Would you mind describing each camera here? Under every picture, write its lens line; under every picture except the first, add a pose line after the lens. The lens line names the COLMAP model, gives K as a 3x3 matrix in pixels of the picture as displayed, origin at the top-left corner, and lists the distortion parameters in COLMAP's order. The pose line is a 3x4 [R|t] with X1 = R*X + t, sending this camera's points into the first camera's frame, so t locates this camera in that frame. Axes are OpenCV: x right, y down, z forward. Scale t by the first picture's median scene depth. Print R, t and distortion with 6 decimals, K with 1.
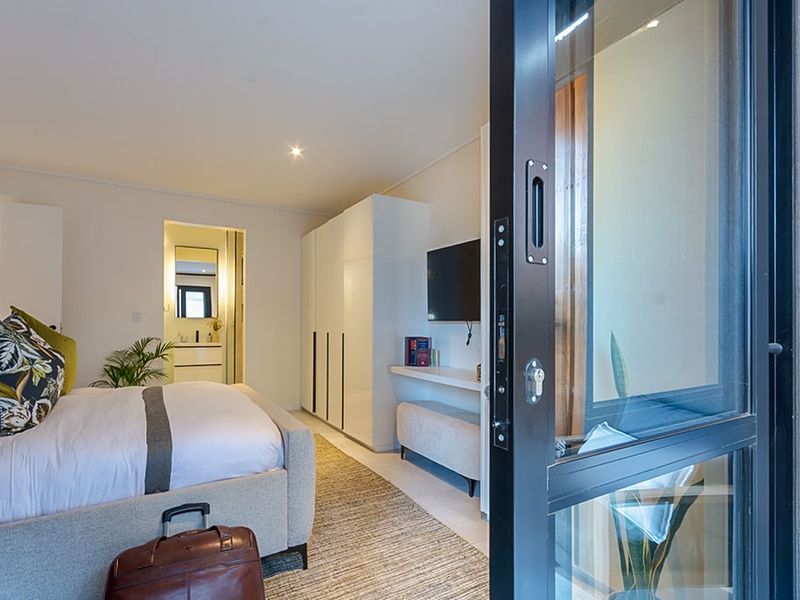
lens RADIAL K [[409.2, 0, 398.3], [0, 409.2, 305.4], [0, 0, 1]] dist [-0.000605, 0.000061]
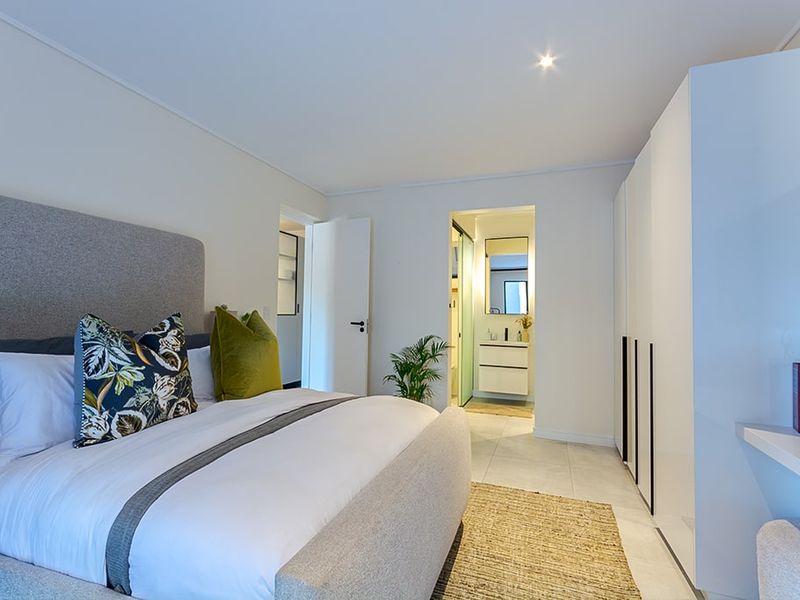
lens RADIAL K [[396.5, 0, 392.6], [0, 396.5, 302.1], [0, 0, 1]] dist [0.002939, 0.000137]
pose [[0.618129, -0.023872, -0.785714, 0.187724], [0.027771, 0.999578, -0.008522, 0.014305], [0.785586, -0.016553, 0.618531, 0.924381]]
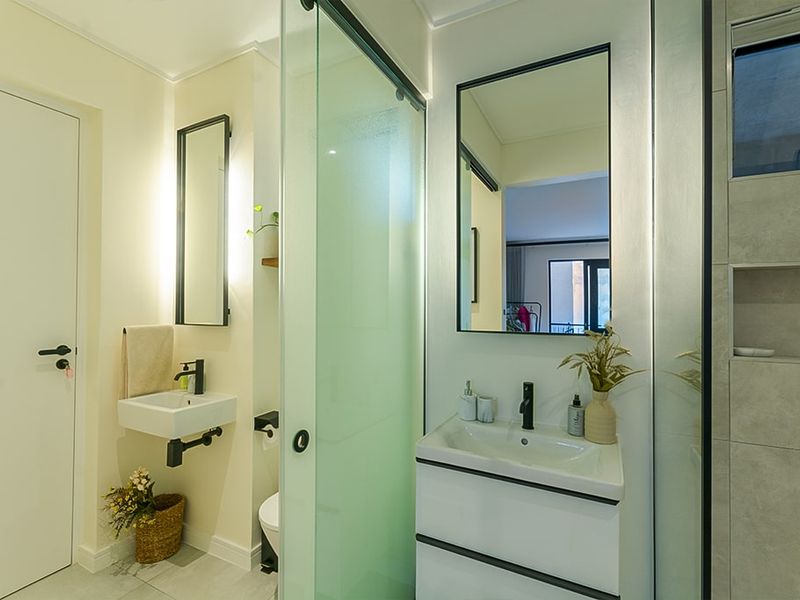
lens RADIAL K [[409.2, 0, 398.3], [0, 409.2, 305.4], [0, 0, 1]] dist [-0.000605, 0.000061]
pose [[0.490571, -0.030582, -0.870865, -1.134463], [0.033429, 0.999309, -0.016262, 0.053182], [0.870760, -0.021134, 0.491254, 2.971688]]
